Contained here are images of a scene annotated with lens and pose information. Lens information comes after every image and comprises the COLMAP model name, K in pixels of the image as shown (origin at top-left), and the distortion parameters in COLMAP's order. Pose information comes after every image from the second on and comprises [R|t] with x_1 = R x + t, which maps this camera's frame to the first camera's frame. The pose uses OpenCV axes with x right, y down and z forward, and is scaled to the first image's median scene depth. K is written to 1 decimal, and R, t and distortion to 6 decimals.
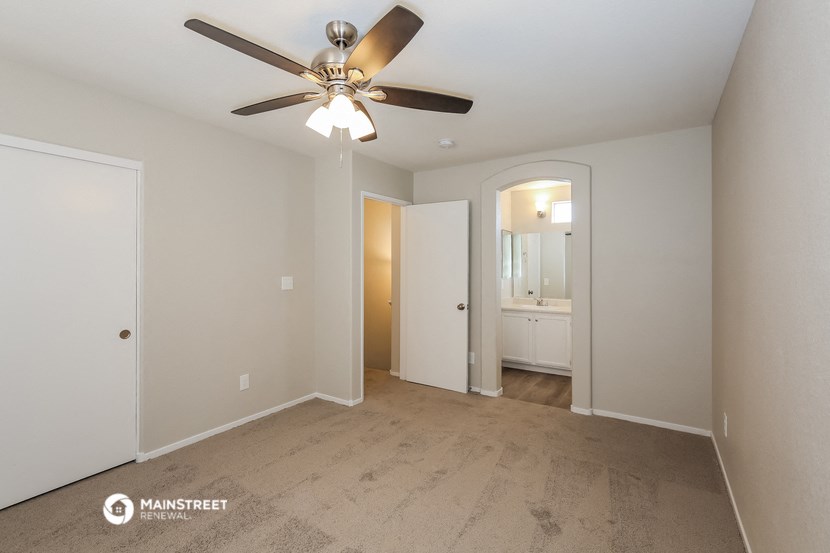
lens RADIAL K [[379.9, 0, 418.8], [0, 379.9, 269.7], [0, 0, 1]] dist [-0.001989, -0.000056]
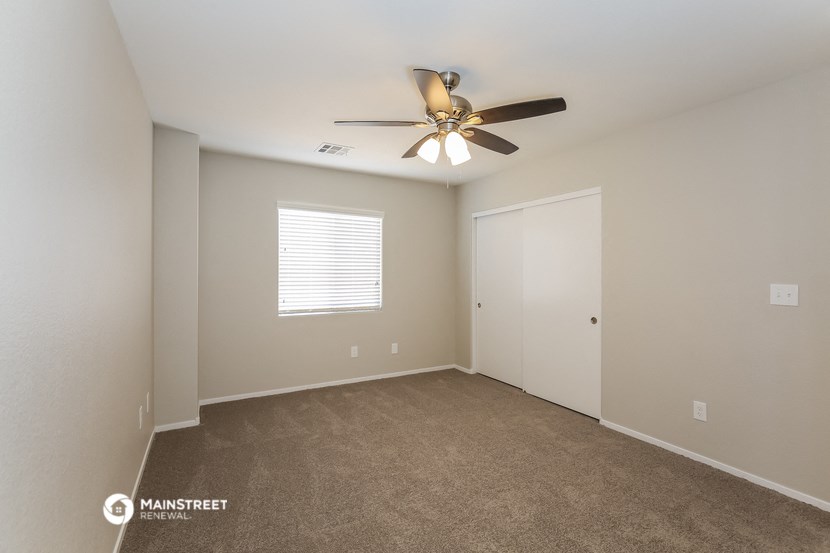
lens RADIAL K [[379.9, 0, 418.8], [0, 379.9, 269.7], [0, 0, 1]] dist [-0.001989, -0.000056]
pose [[-0.463638, -0.001987, -0.886023, 0.674771], [-0.001984, 0.999997, -0.001204, -0.002884], [0.886023, 0.001200, -0.463640, 1.063589]]
